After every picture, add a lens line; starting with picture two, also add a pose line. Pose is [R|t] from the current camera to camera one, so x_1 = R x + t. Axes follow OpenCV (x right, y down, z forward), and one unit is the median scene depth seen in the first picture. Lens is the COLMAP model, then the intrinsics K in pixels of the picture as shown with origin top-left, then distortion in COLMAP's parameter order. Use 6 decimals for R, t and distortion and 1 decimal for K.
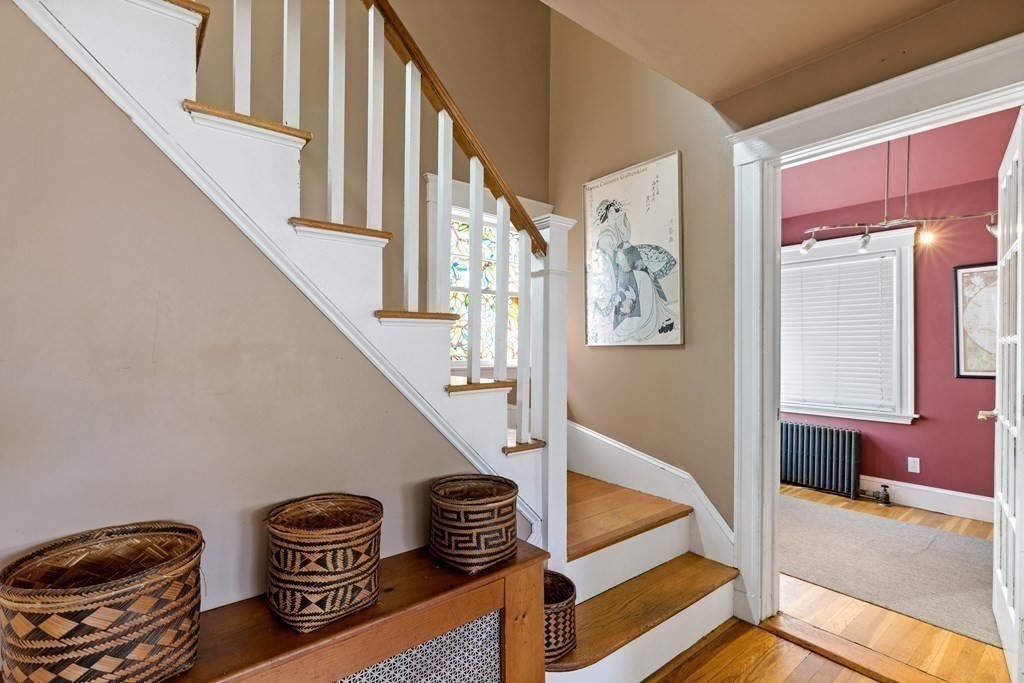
lens RADIAL K [[480.7, 0, 518.1], [0, 480.7, 345.9], [0, 0, 1]] dist [-0.010632, 0.002940]
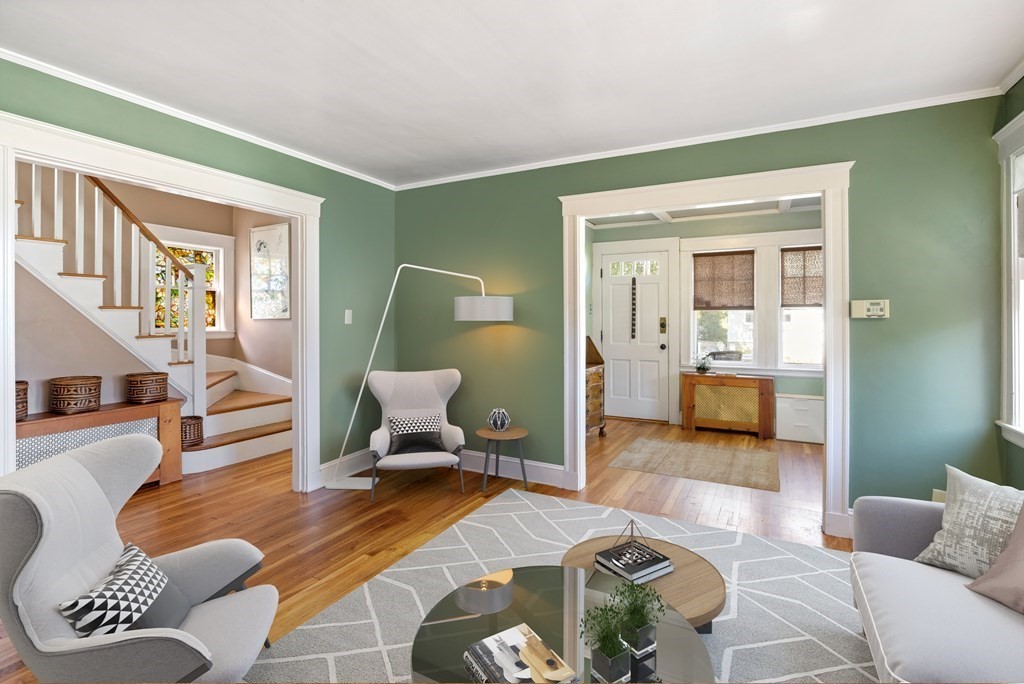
lens RADIAL K [[480.7, 0, 513.4], [0, 480.7, 317.9], [0, 0, 1]] dist [-0.010632, 0.002940]
pose [[0.921651, -0.004287, 0.387997, 0.757246], [0.004847, 0.999988, -0.000465, 0.000630], [-0.387991, 0.002310, 0.921660, -2.226029]]
